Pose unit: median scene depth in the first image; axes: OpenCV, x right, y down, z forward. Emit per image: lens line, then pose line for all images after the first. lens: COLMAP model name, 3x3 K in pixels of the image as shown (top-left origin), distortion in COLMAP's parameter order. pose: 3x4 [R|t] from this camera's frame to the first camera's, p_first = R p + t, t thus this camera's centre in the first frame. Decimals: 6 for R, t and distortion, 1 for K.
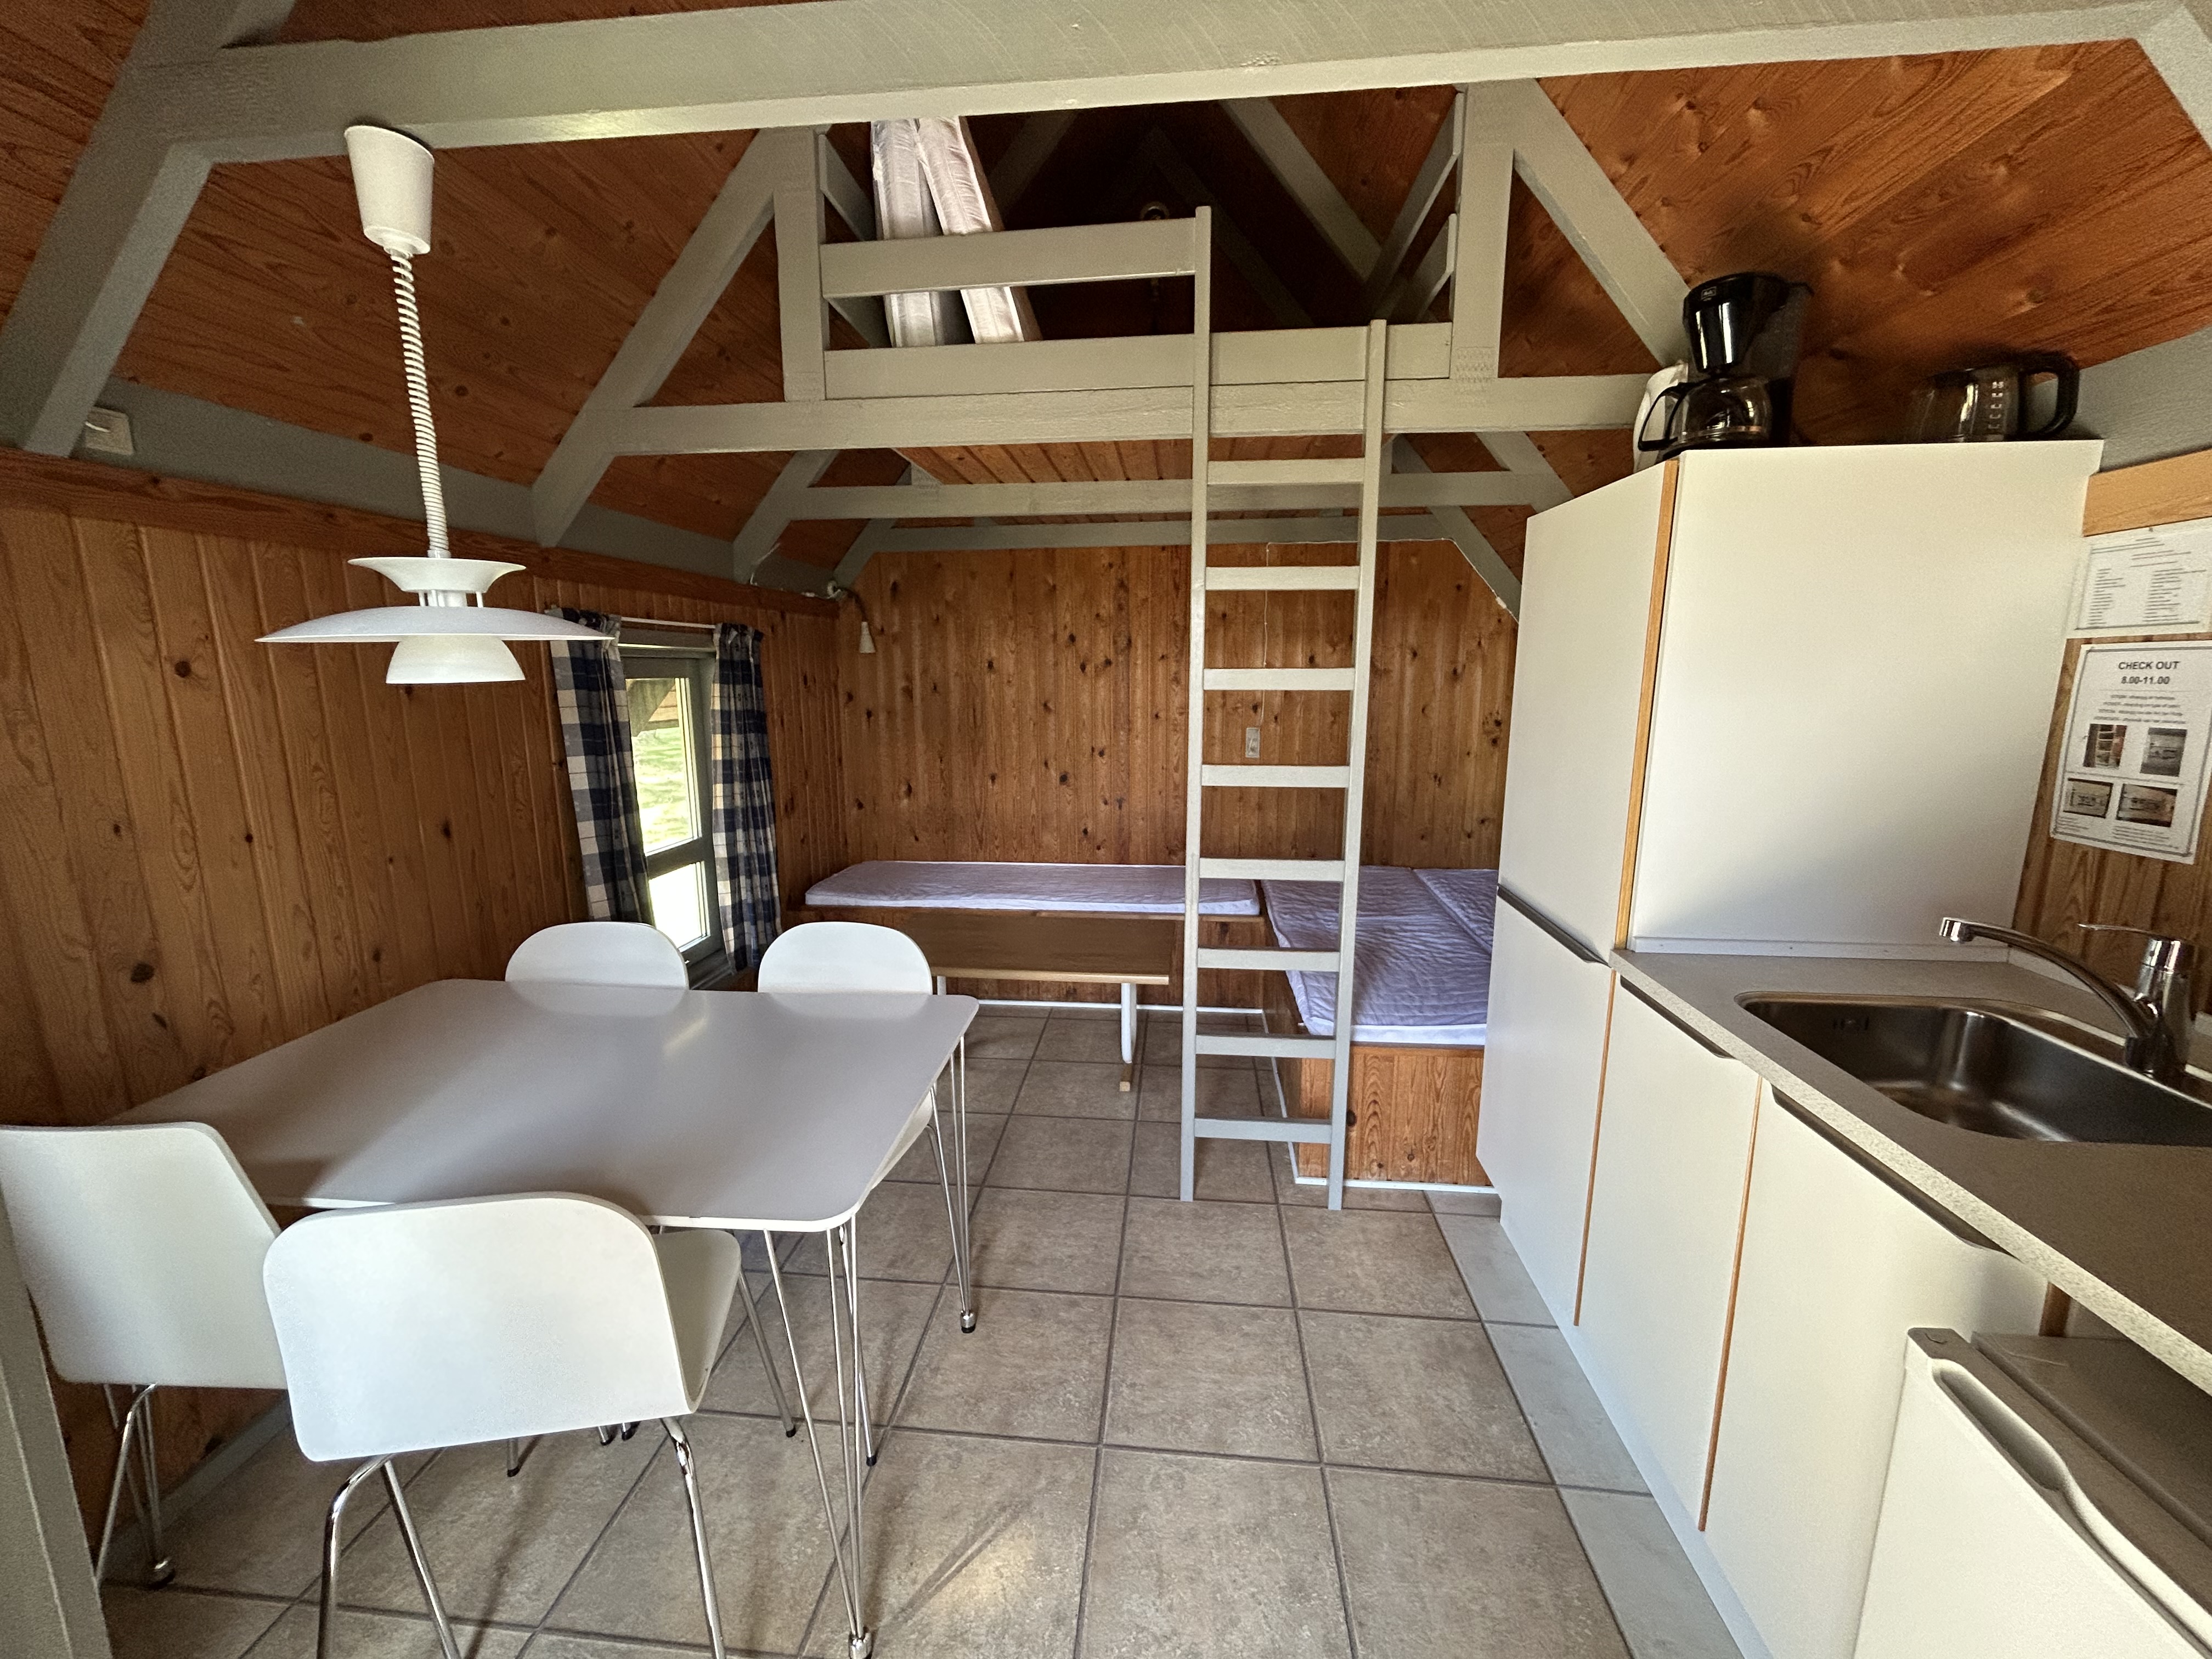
lens RADIAL K [[894.9, 0, 1102.5], [0, 894.9, 835.5], [0, 0, 1]] dist [0.000378, -0.000267]
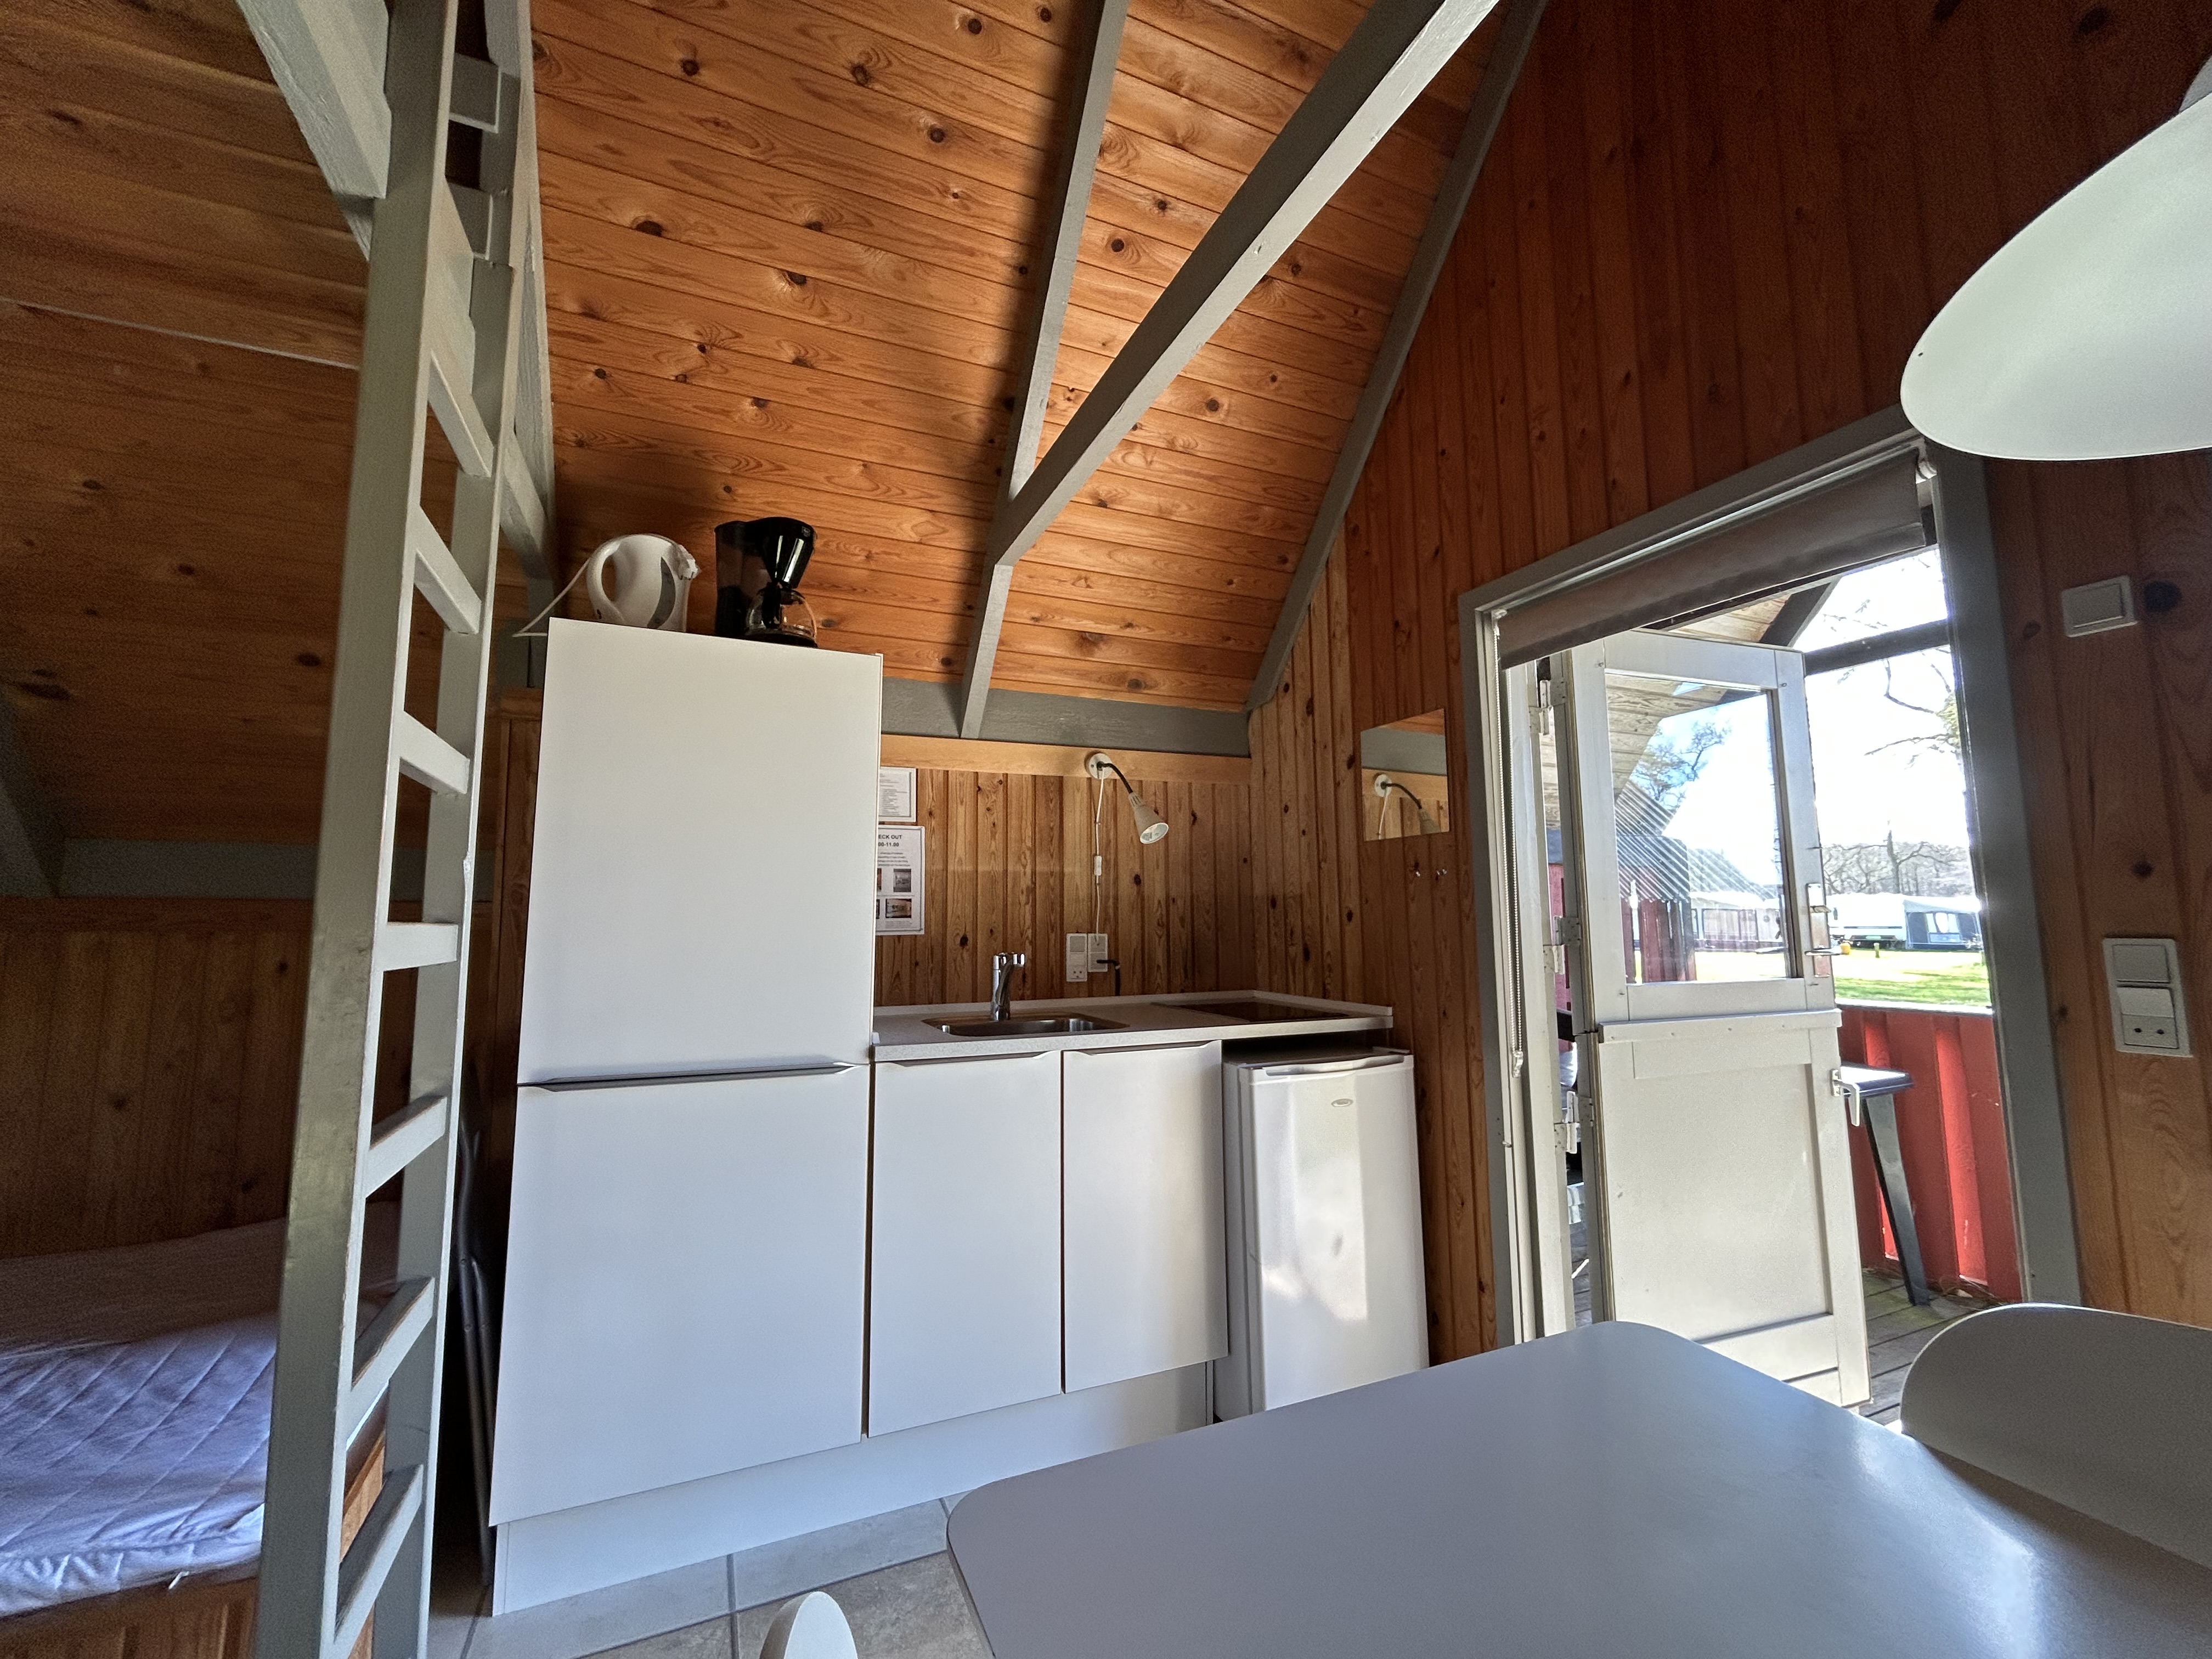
lens RADIAL K [[894.9, 0, 1099.6], [0, 894.9, 826.3], [0, 0, 1]] dist [0.000378, -0.000267]
pose [[-0.490725, 0.100230, 0.865530, -0.740234], [0.166282, 0.985878, -0.019891, -0.099004], [-0.855301, 0.134161, -0.500461, 1.592234]]
